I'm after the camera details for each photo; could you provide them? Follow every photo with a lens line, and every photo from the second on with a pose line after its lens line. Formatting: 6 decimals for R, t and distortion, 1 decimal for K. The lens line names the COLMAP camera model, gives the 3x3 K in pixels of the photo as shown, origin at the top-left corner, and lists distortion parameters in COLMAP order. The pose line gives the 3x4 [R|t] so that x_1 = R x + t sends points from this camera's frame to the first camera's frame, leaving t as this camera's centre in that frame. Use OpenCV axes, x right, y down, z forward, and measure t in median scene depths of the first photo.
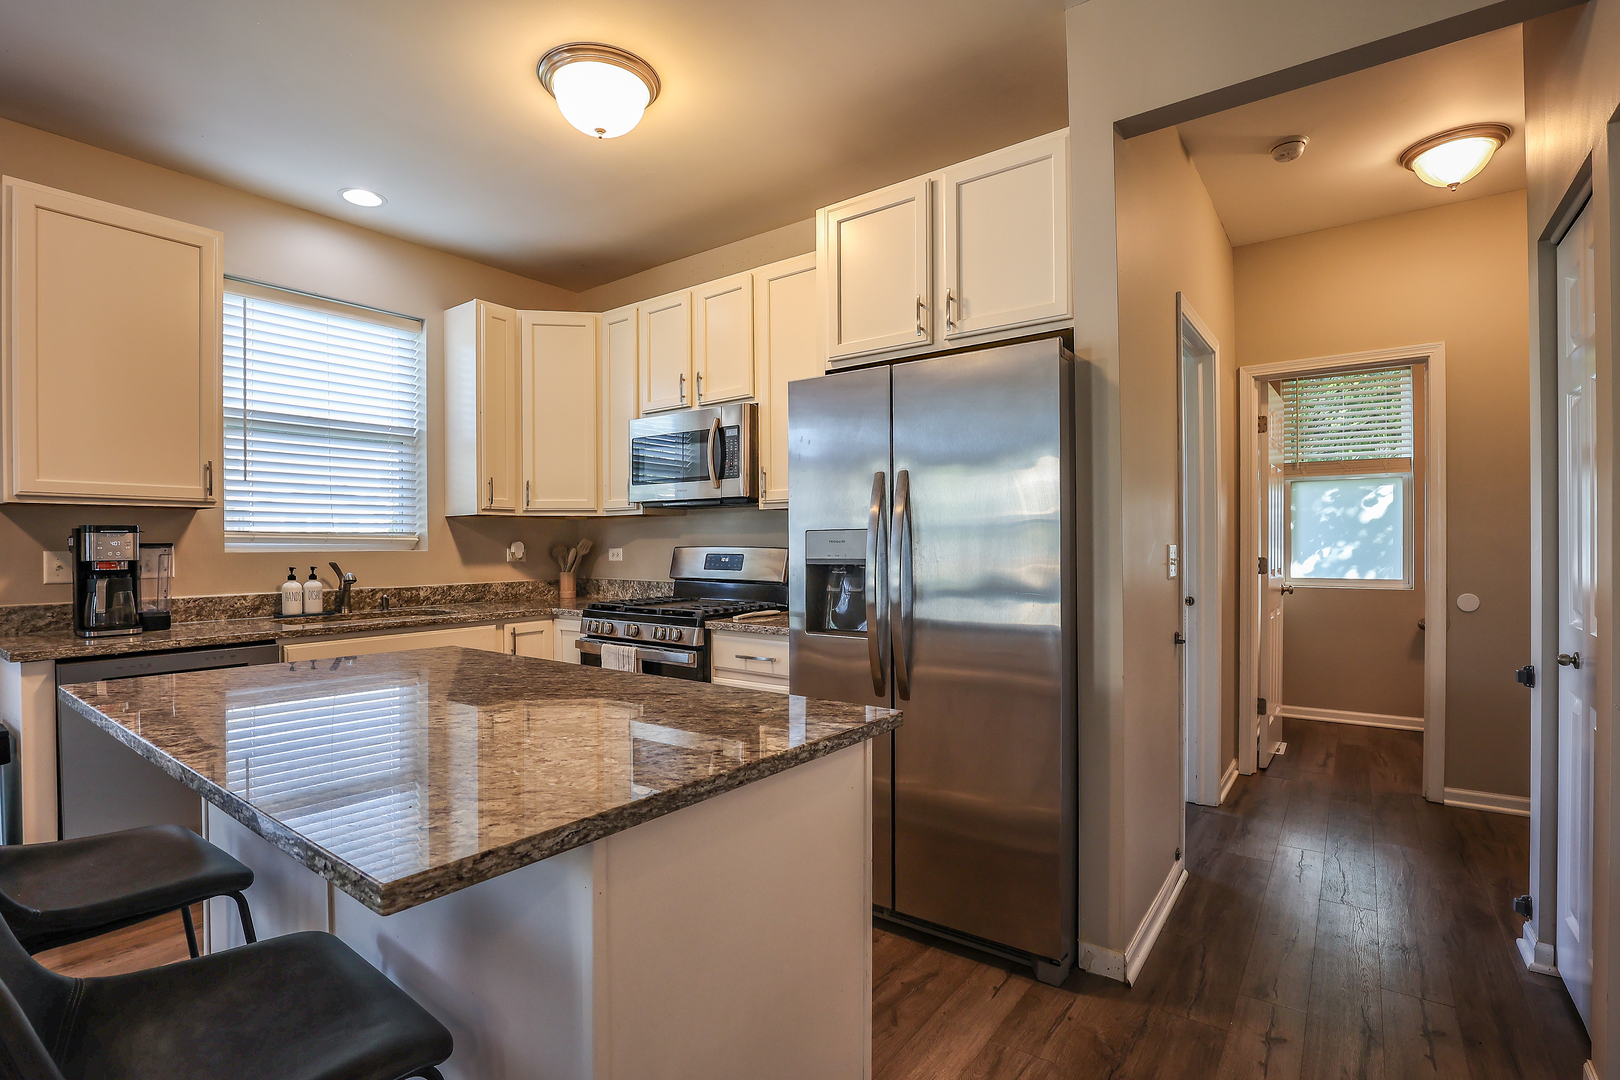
lens RADIAL K [[748.2, 0, 801.5], [0, 748.2, 546.1], [0, 0, 1]] dist [-0.002313, -0.000341]
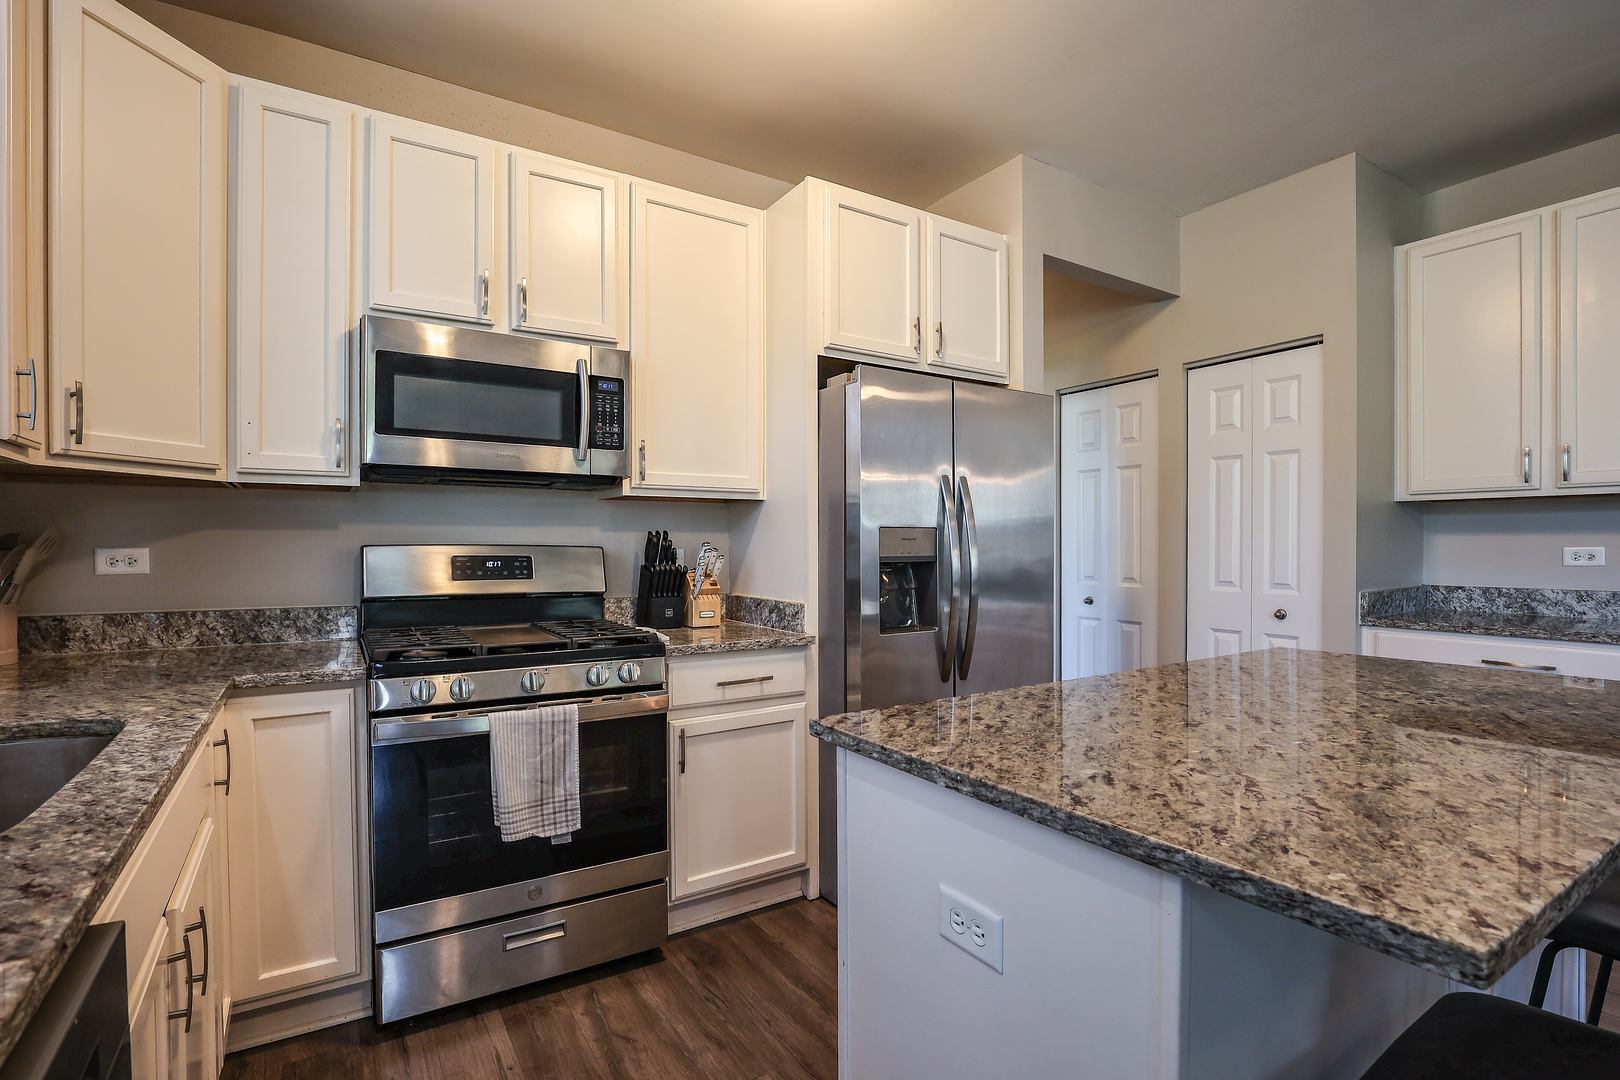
lens RADIAL K [[777.9, 0, 806.4], [0, 777.9, 548.9], [0, 0, 1]] dist [-0.017720, -0.000197]
pose [[0.354457, -0.002902, 0.935068, -0.692943], [0.000816, 0.999996, 0.002794, 0.003096], [-0.935072, -0.000227, 0.354457, 0.532003]]
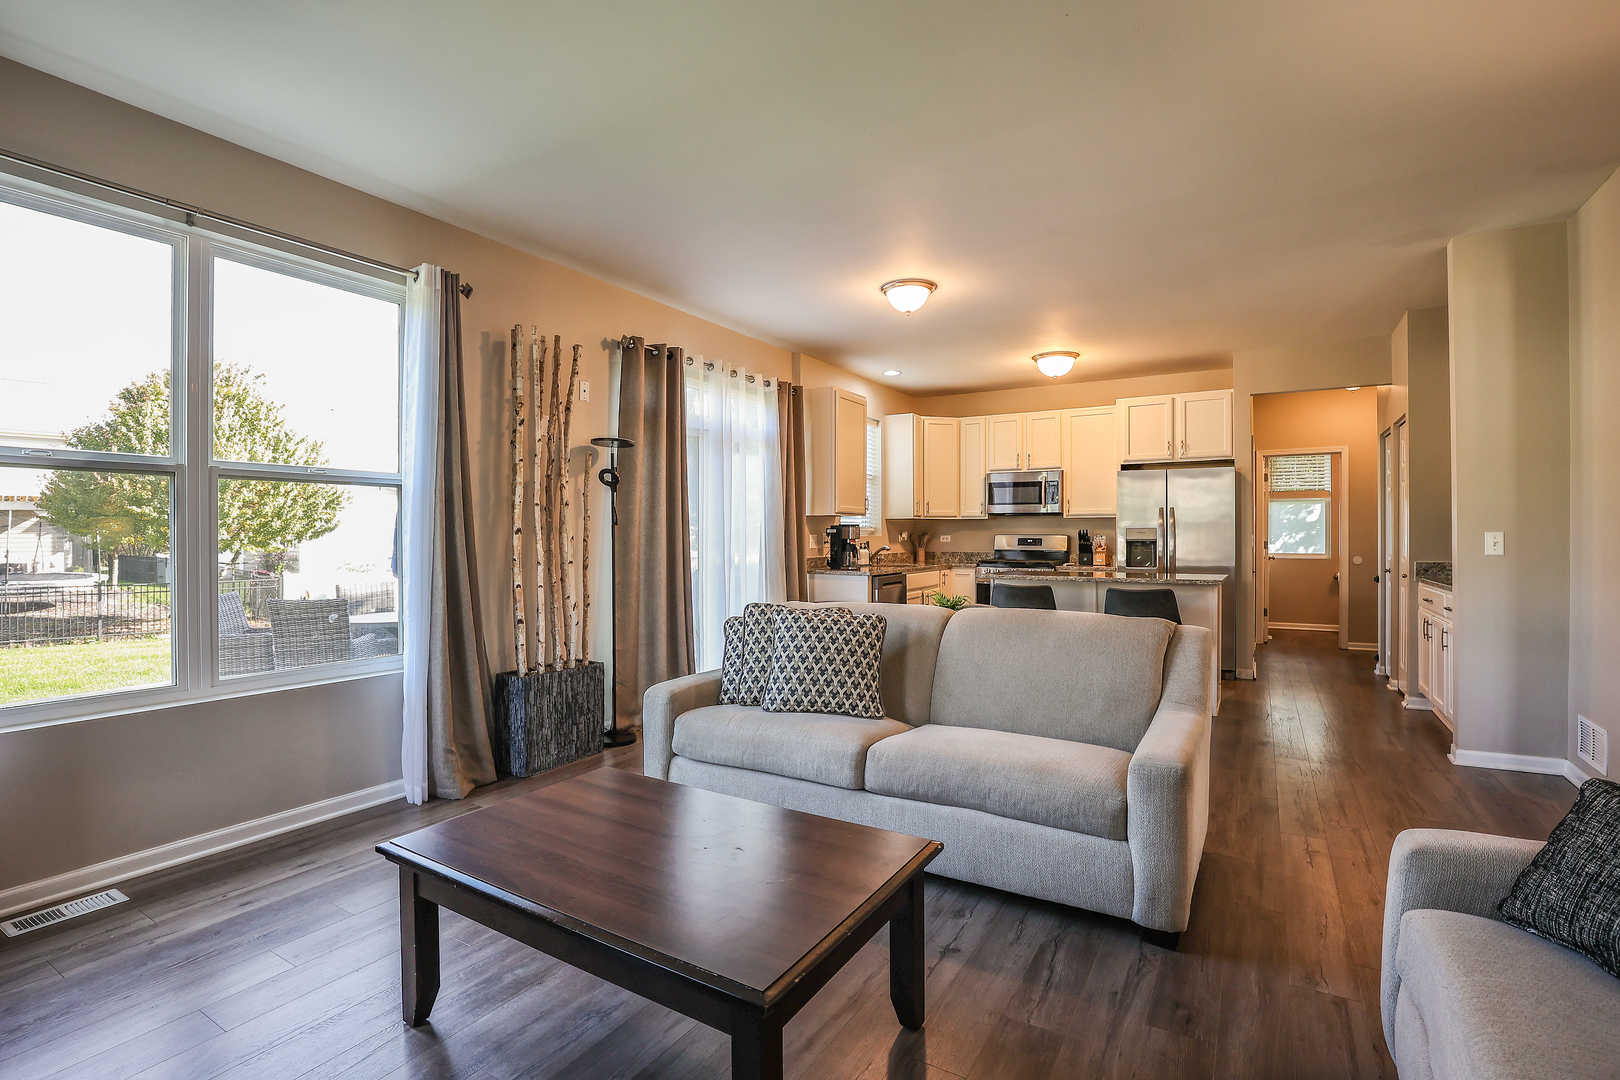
lens RADIAL K [[757.1, 0, 810.5], [0, 757.1, 529.7], [0, 0, 1]] dist [-0.003083, -0.000192]
pose [[0.994452, 0.004122, 0.105110, -0.997729], [-0.003249, 0.999959, -0.008474, 0.007102], [-0.105141, 0.008086, 0.994424, -1.104260]]
